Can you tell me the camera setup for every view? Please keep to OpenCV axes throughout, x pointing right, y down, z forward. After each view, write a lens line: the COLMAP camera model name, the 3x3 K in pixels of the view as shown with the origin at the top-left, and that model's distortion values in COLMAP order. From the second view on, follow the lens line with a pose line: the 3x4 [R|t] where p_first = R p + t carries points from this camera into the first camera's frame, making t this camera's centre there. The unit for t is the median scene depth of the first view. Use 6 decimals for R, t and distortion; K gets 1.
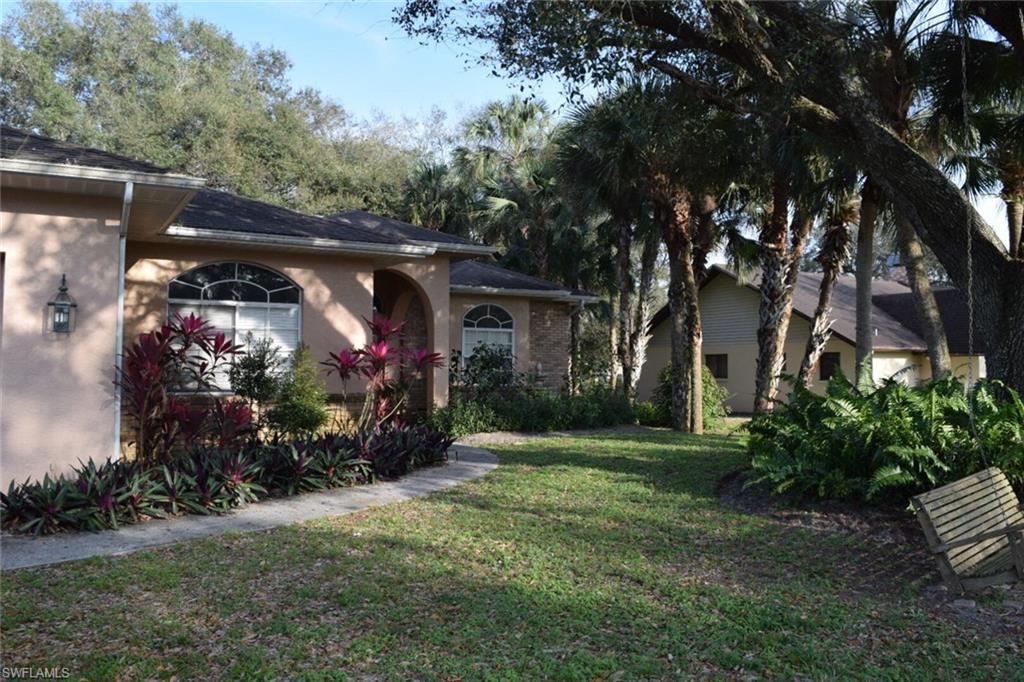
lens RADIAL K [[798.3, 0, 509.8], [0, 798.3, 336.6], [0, 0, 1]] dist [-0.097884, 0.020240]
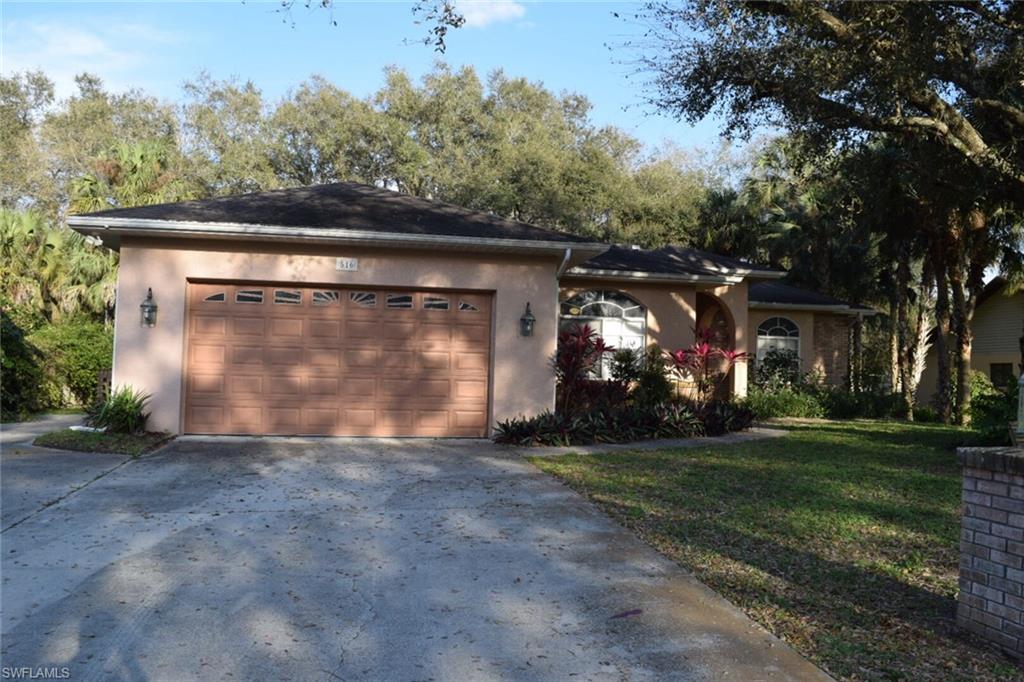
lens RADIAL K [[798.3, 0, 509.8], [0, 798.3, 336.6], [0, 0, 1]] dist [-0.097884, 0.020240]
pose [[0.941559, 0.003872, -0.336826, -0.007537], [-0.007887, 0.999913, -0.010551, 0.007110], [0.336756, 0.012591, 0.941508, -0.322084]]
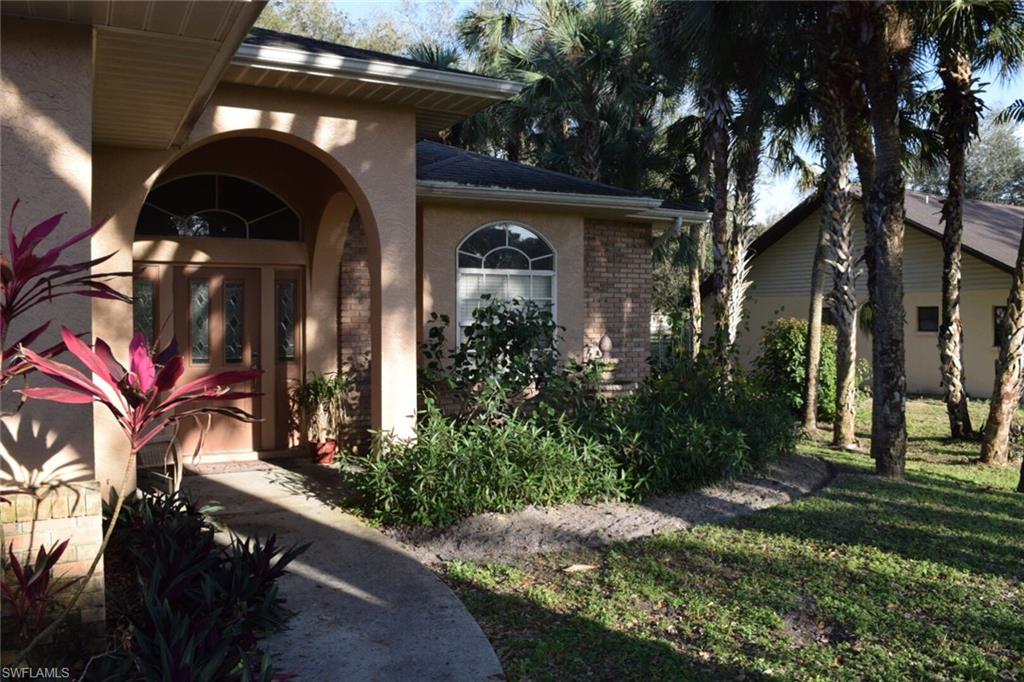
lens RADIAL K [[798.3, 0, 509.8], [0, 798.3, 336.6], [0, 0, 1]] dist [-0.097884, 0.020240]
pose [[0.999144, -0.005569, -0.041000, -0.004425], [0.008240, 0.997834, 0.065261, -0.000706], [0.040547, -0.065543, 0.997026, 0.552056]]
